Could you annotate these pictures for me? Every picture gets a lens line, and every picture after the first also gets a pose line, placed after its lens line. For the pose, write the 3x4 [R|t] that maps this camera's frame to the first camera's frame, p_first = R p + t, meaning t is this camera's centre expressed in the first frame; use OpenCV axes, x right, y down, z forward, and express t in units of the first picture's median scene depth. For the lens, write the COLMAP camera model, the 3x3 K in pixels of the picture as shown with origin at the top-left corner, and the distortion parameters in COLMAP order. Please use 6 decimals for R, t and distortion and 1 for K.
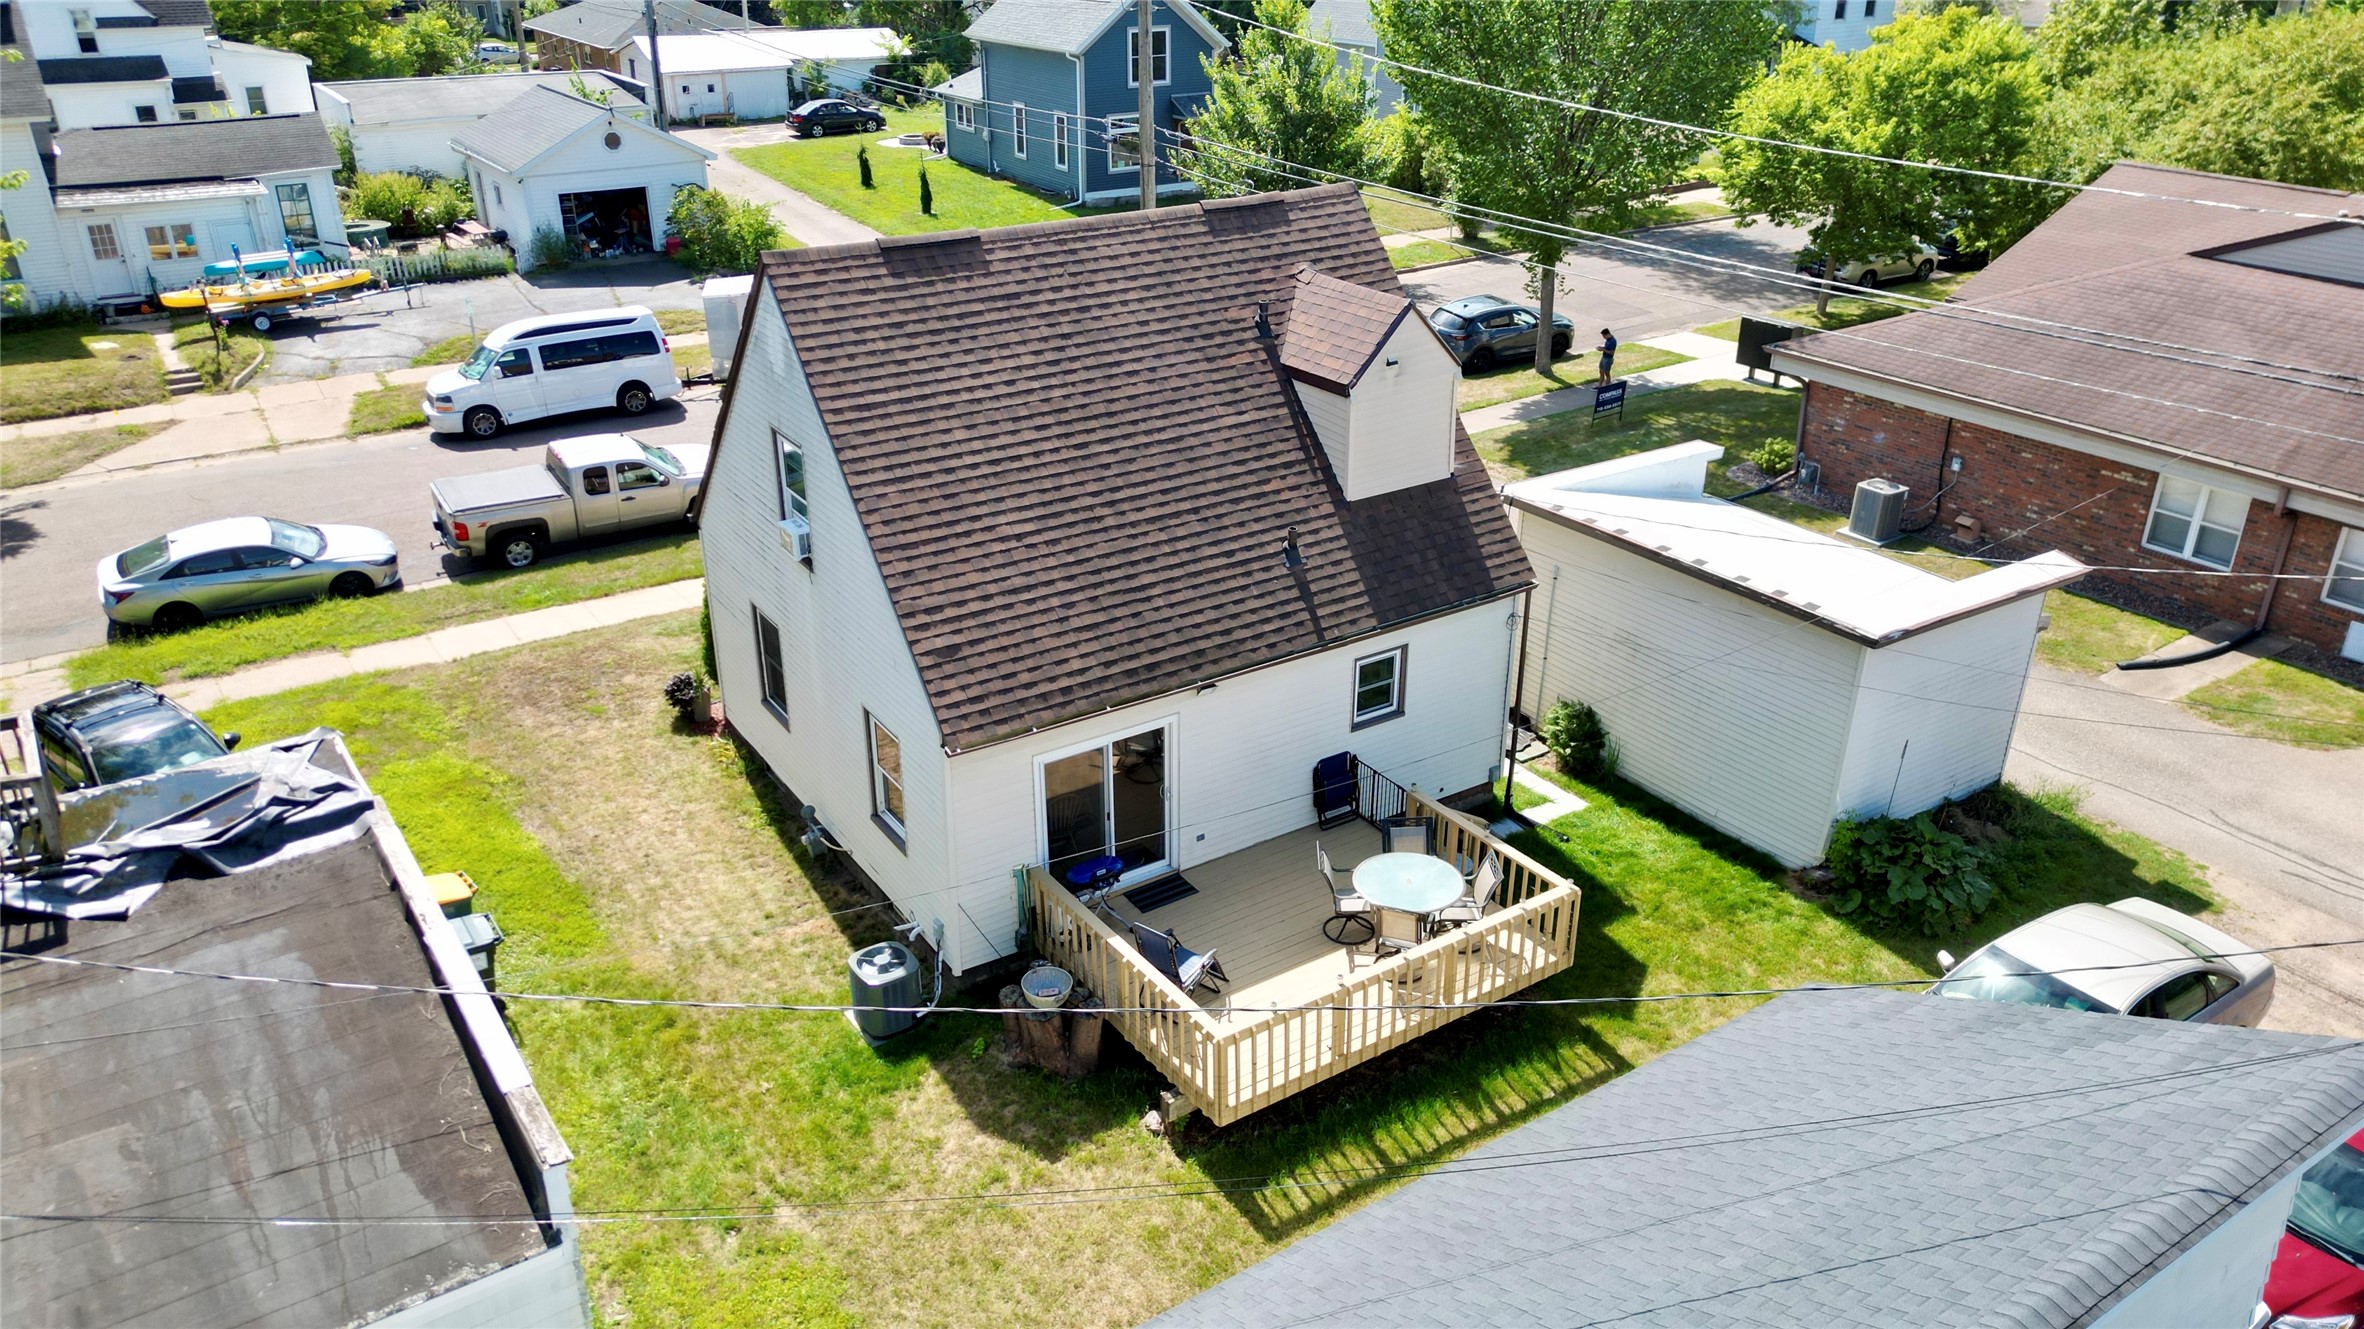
lens RADIAL K [[1652.2, 0, 1179.3], [0, 1652.2, 653.5], [0, 0, 1]] dist [0.095627, -0.107339]
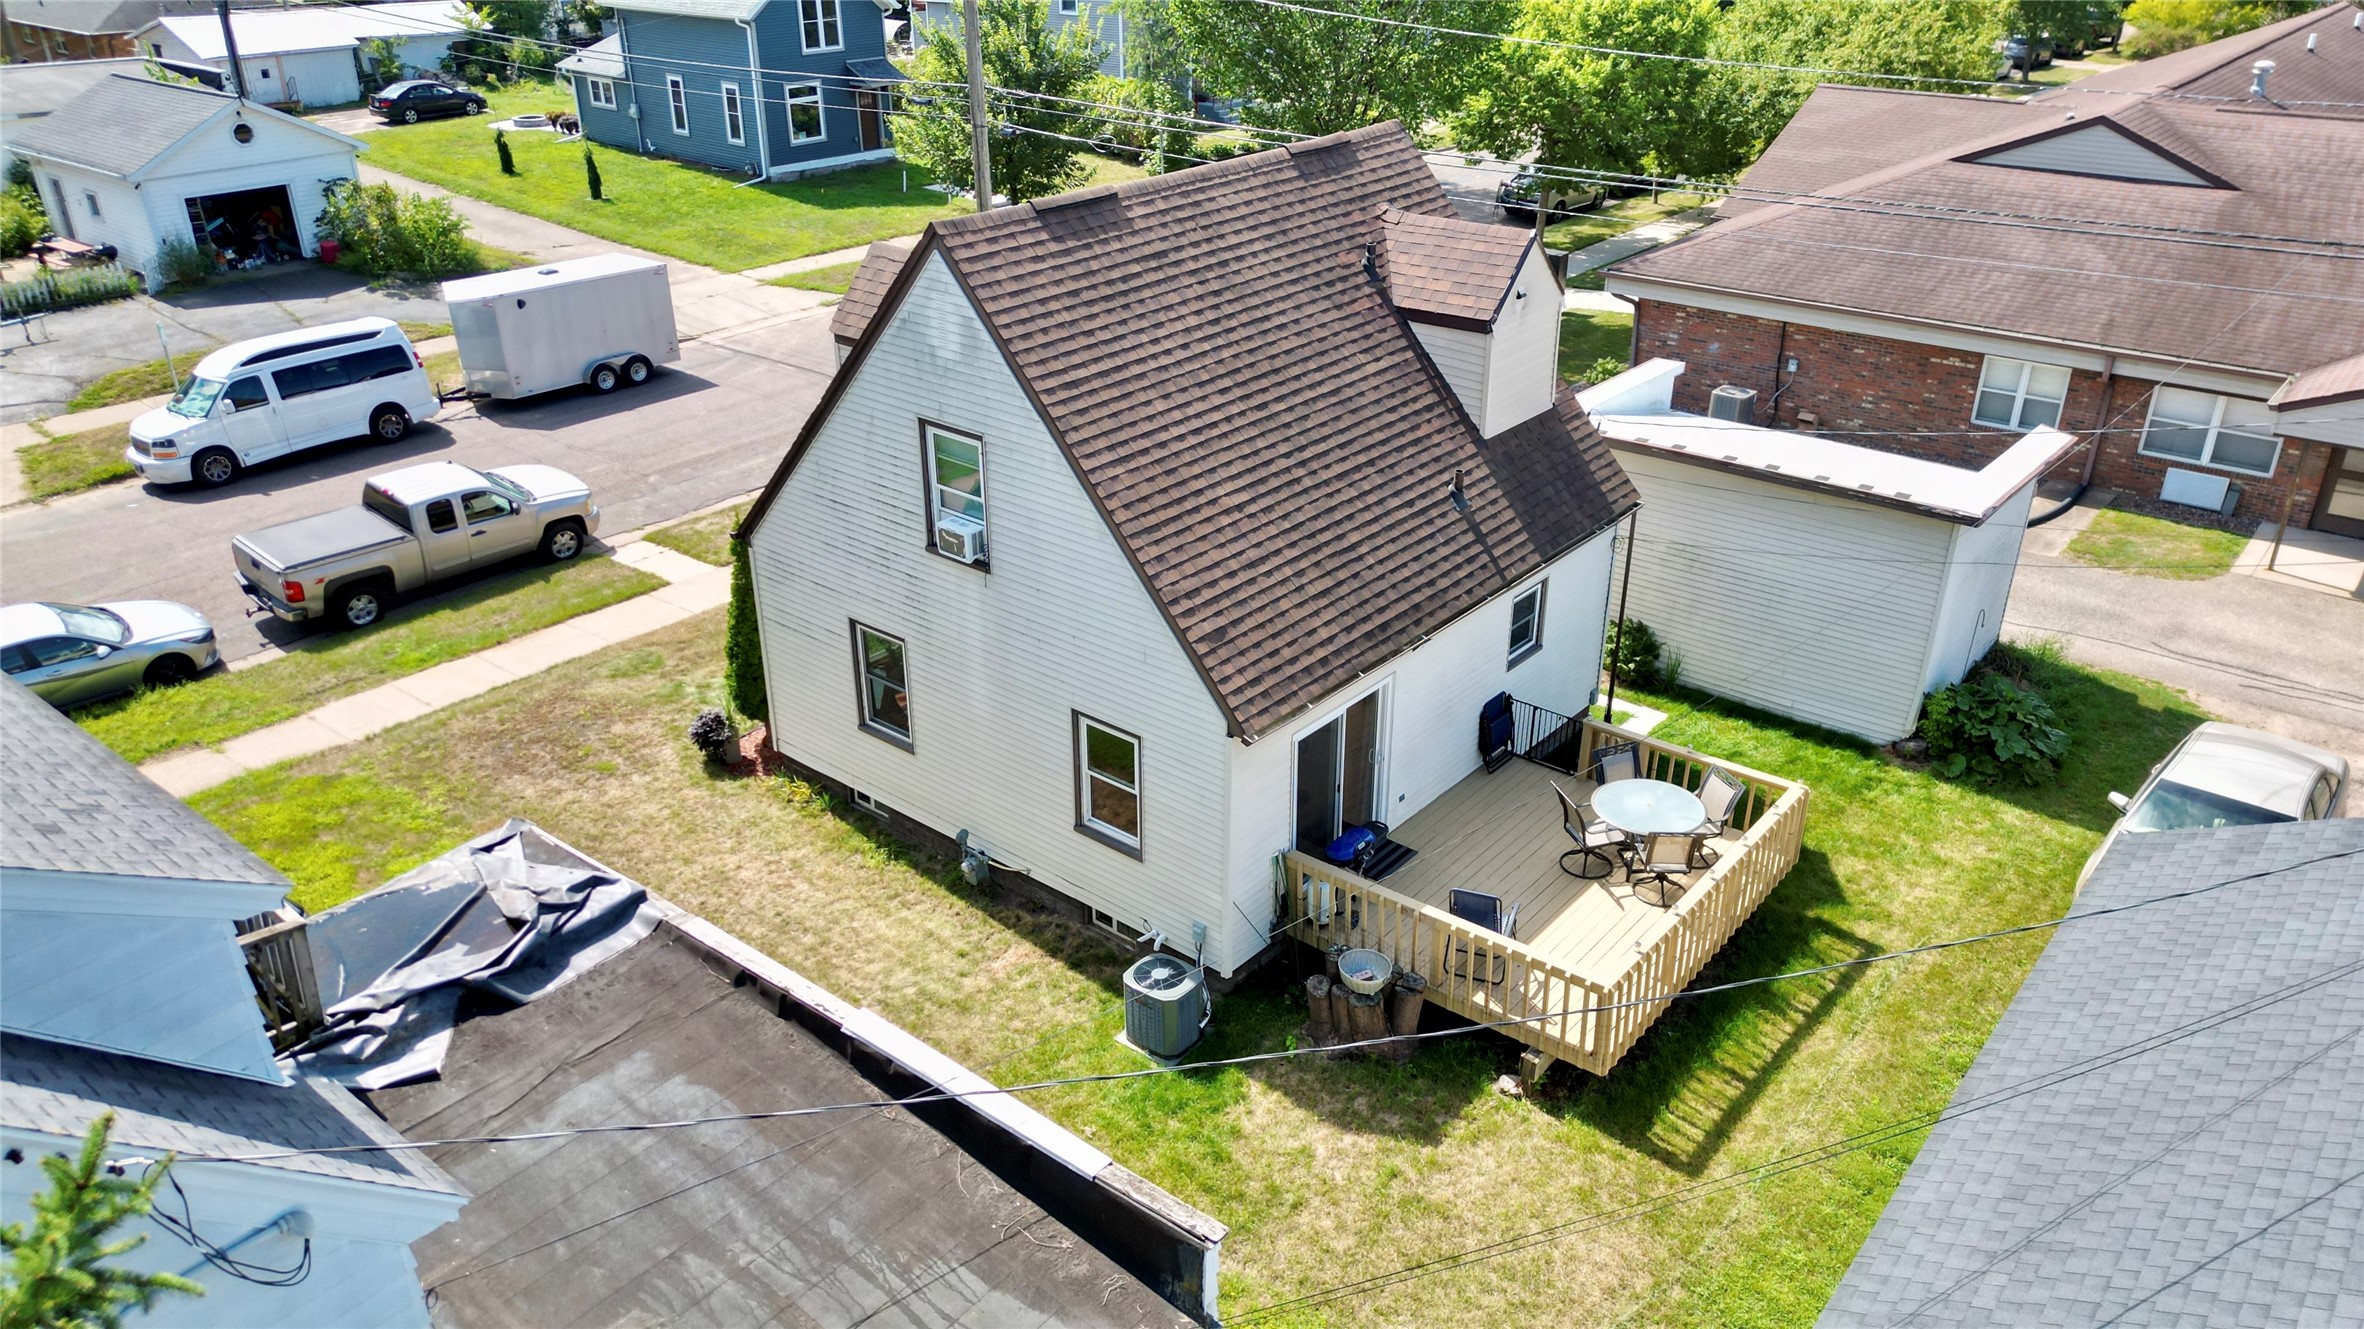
lens RADIAL K [[1648.8, 0, 1179.2], [0, 1648.8, 660.4], [0, 0, 1]] dist [0.092136, -0.095856]
pose [[0.958101, -0.130517, 0.254965, -0.344912], [0.125165, 0.991439, 0.037179, -0.021210], [-0.257634, -0.003709, 0.966235, 0.091554]]
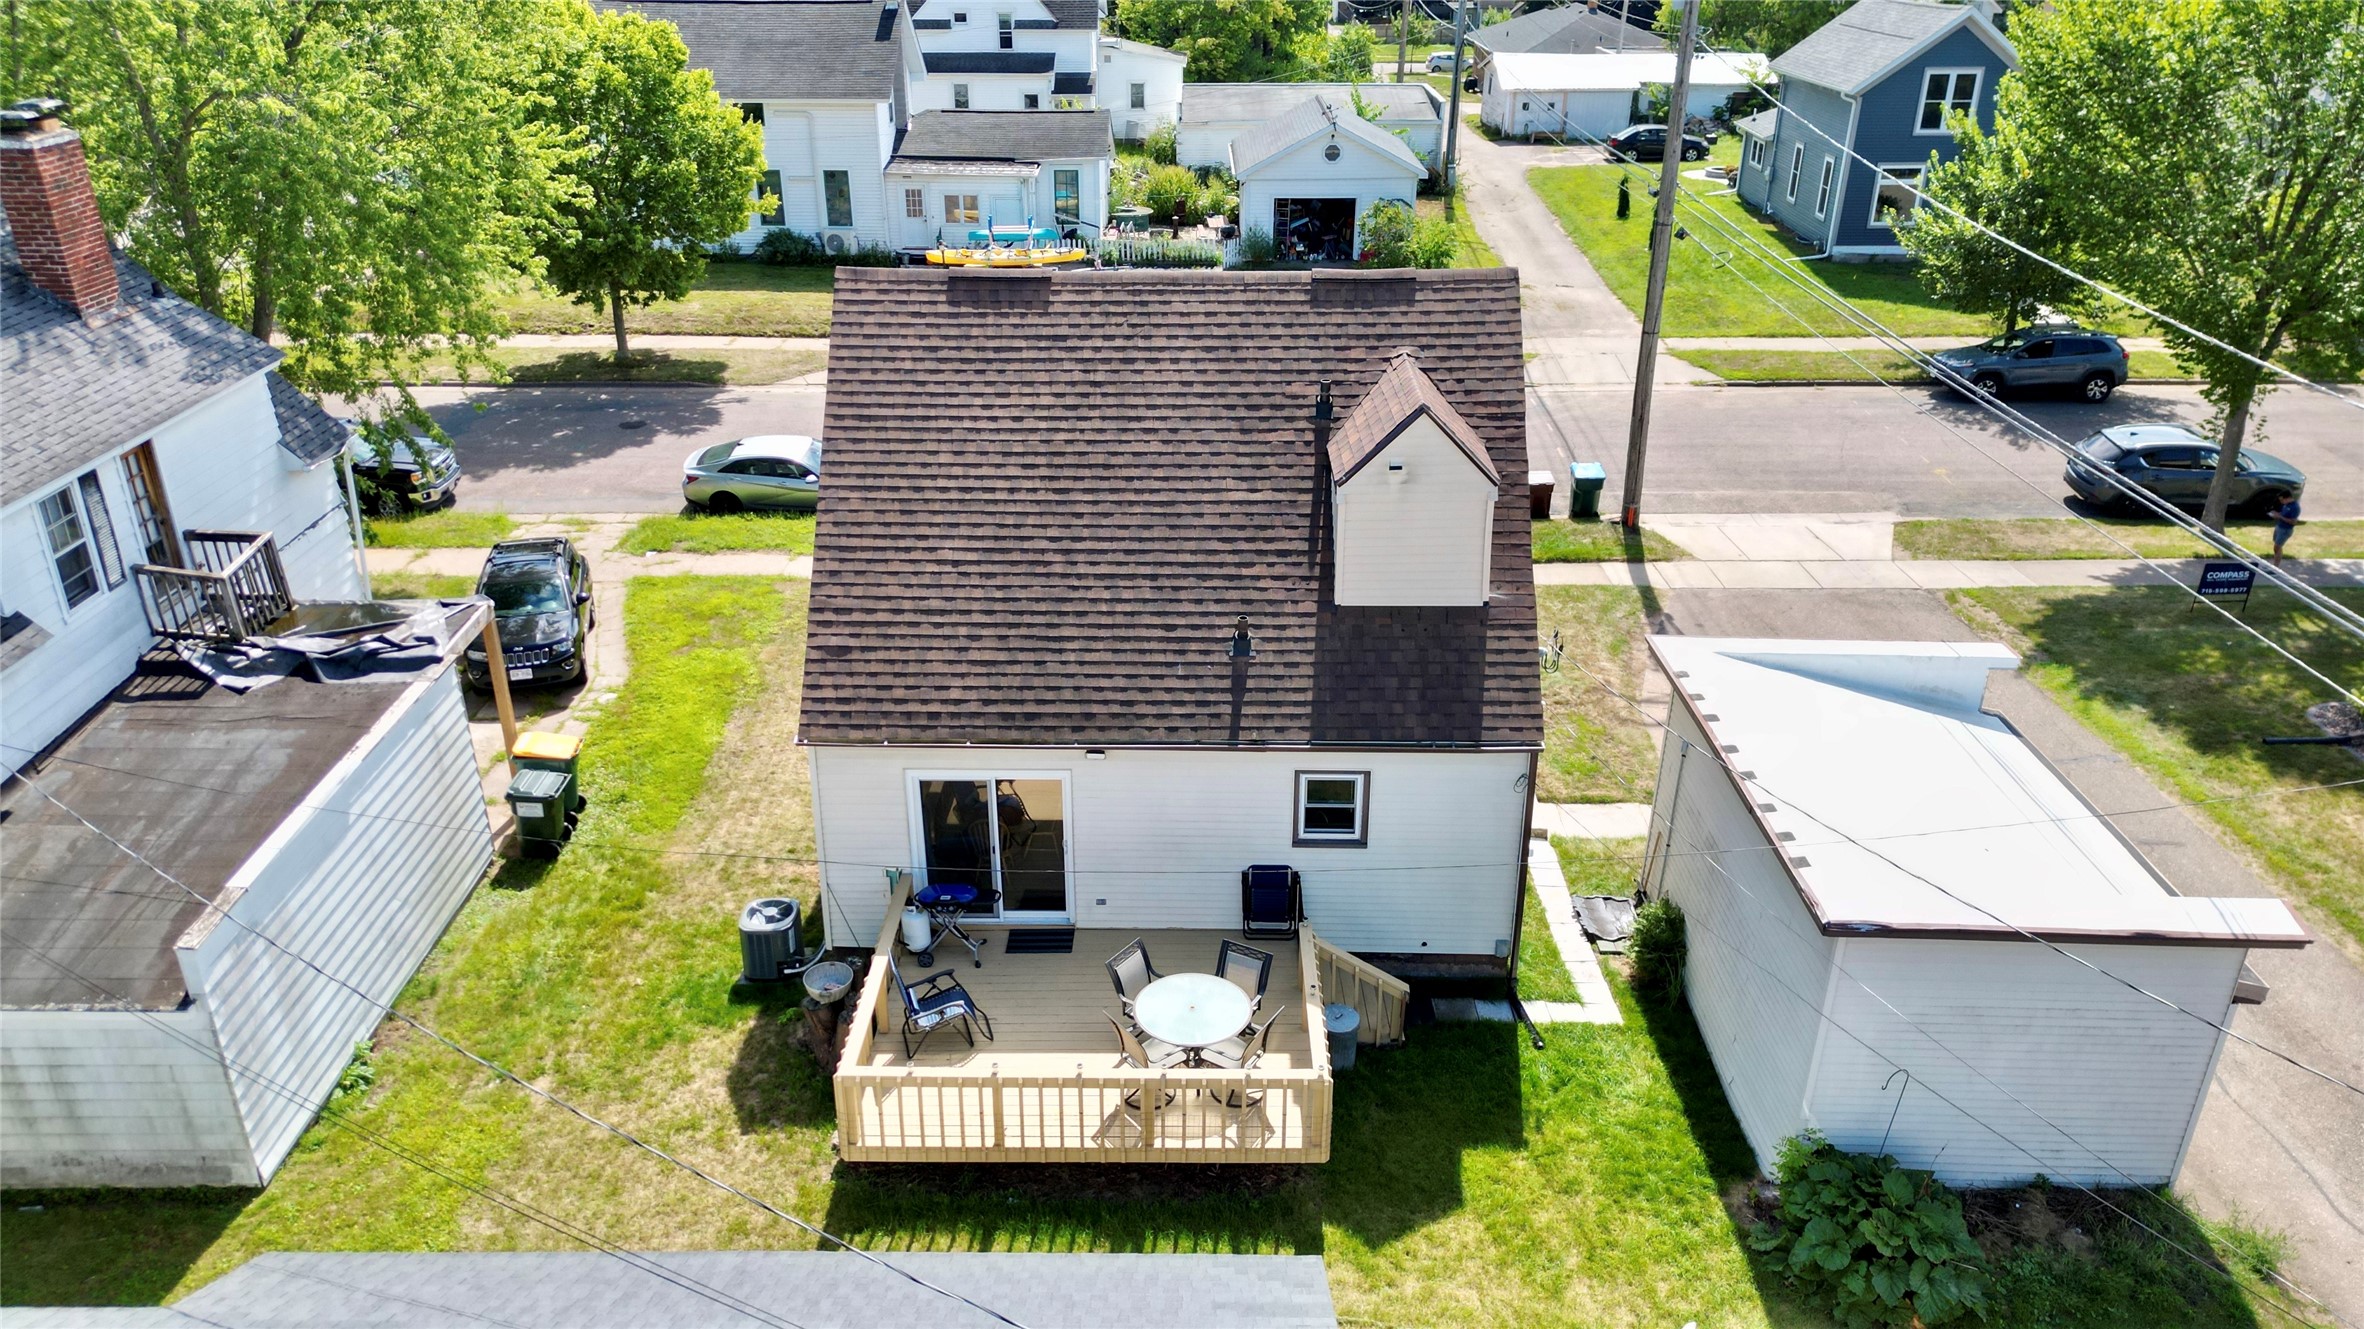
lens RADIAL K [[1657.6, 0, 1180.4], [0, 1657.6, 657.0], [0, 0, 1]] dist [0.079347, -0.082366]
pose [[0.828579, 0.236065, -0.507671, 0.512225], [-0.237784, 0.969297, 0.062627, -0.101832], [0.506868, 0.068825, 0.859271, 0.159656]]
